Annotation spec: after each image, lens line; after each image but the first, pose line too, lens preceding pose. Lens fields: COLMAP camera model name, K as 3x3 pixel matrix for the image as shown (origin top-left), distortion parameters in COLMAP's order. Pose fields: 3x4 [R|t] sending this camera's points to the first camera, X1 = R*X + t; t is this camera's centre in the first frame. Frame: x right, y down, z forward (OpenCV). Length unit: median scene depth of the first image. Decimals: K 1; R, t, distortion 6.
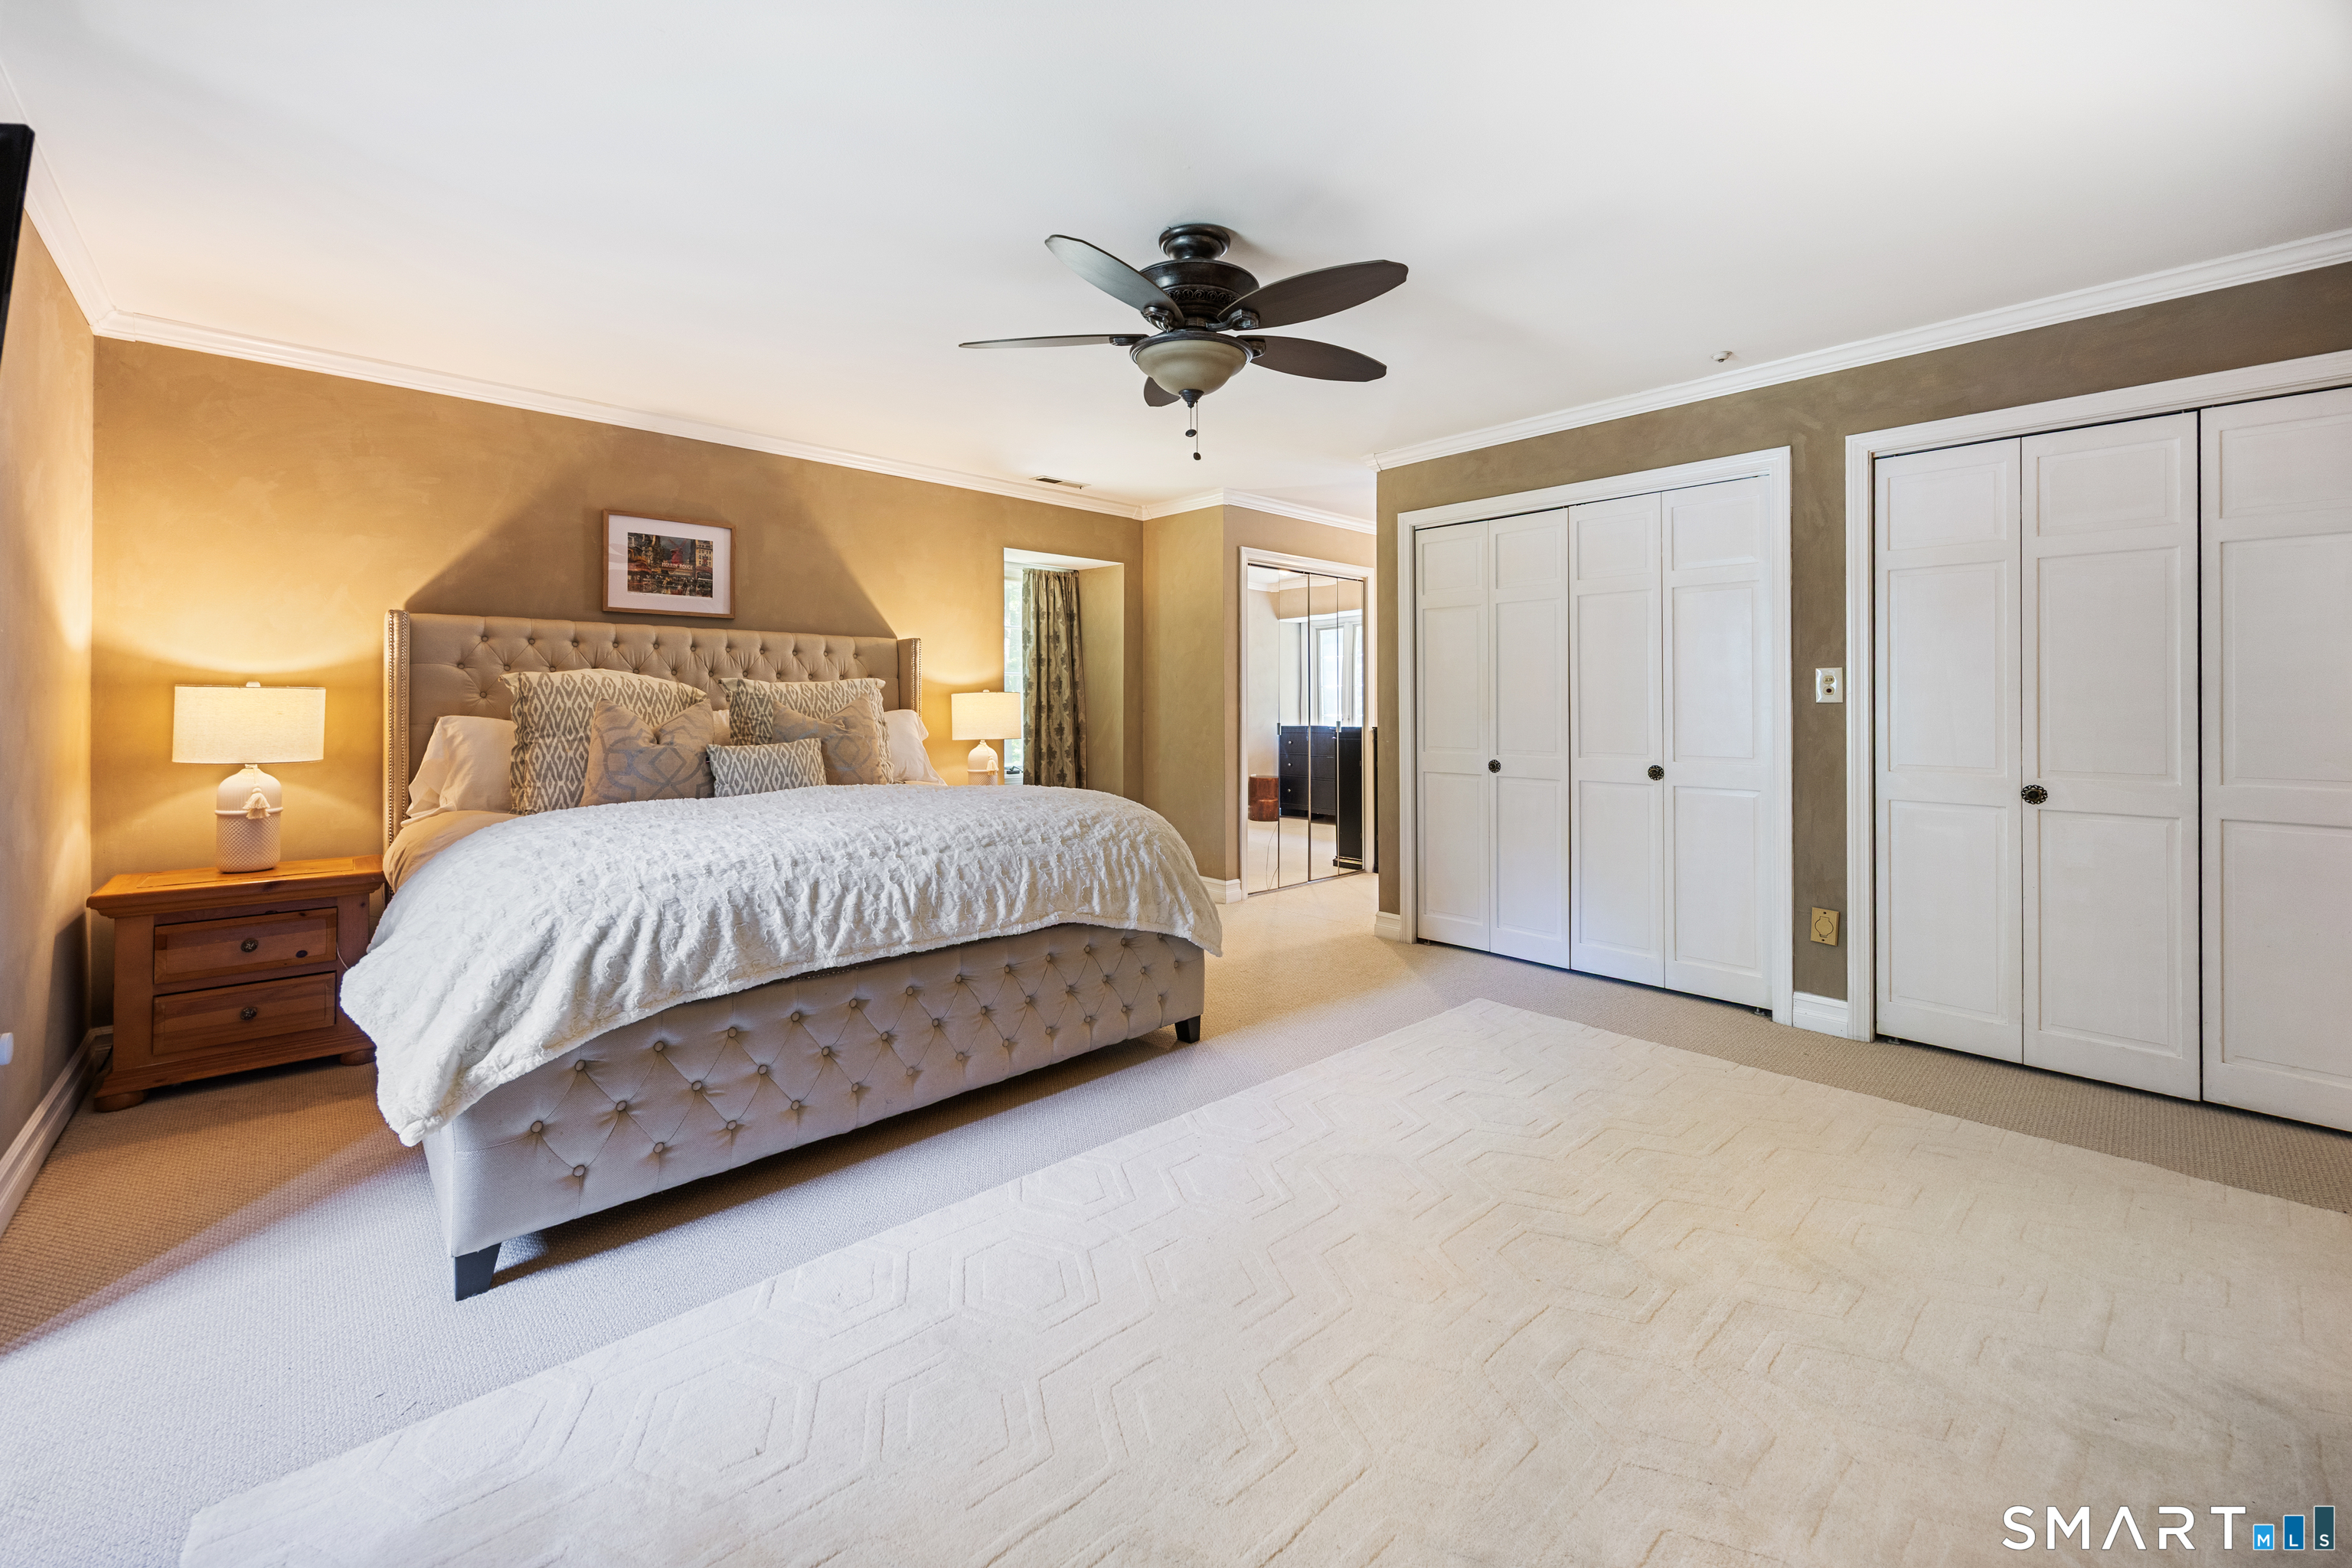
lens RADIAL K [[939.0, 0, 1171.5], [0, 939.0, 707.0], [0, 0, 1]] dist [-0.003773, -0.000035]
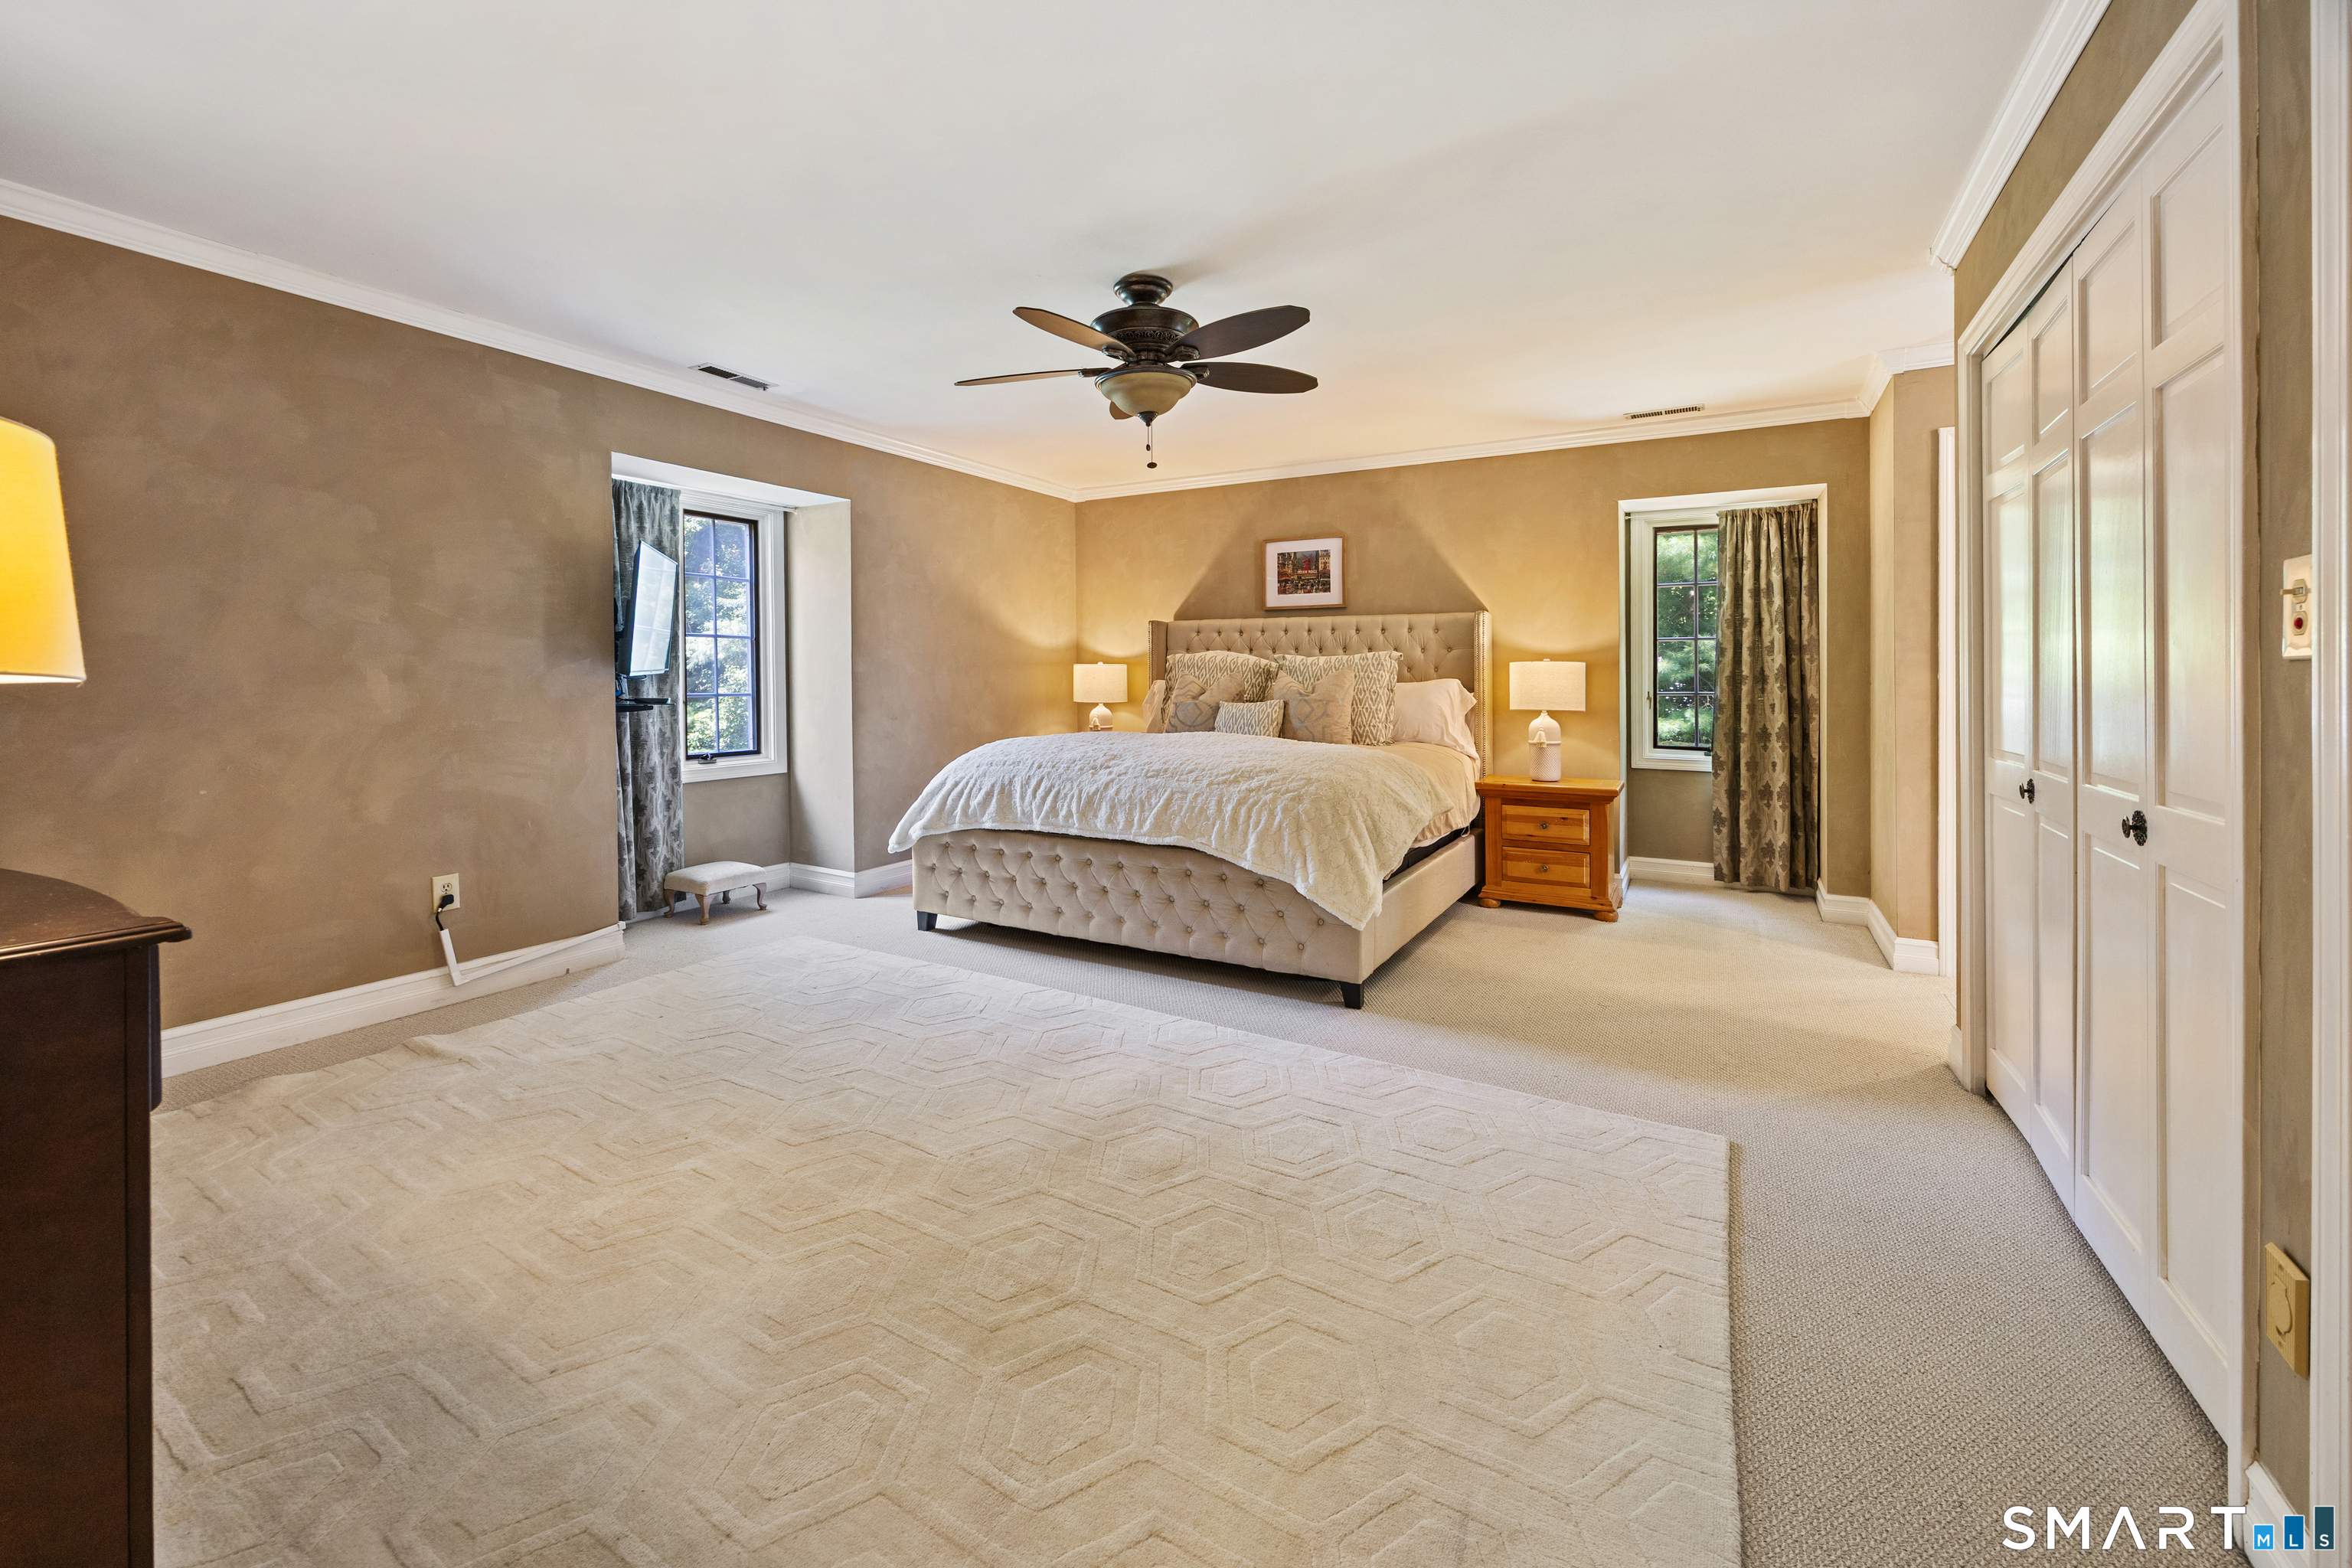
lens RADIAL K [[959.2, 0, 1169.8], [0, 959.2, 668.3], [0, 0, 1]] dist [-0.002799, -0.000571]
pose [[0.293827, -0.002727, -0.955855, 0.776971], [-0.003071, 0.999988, -0.003797, -0.004365], [0.955854, 0.004051, 0.293815, 0.413384]]
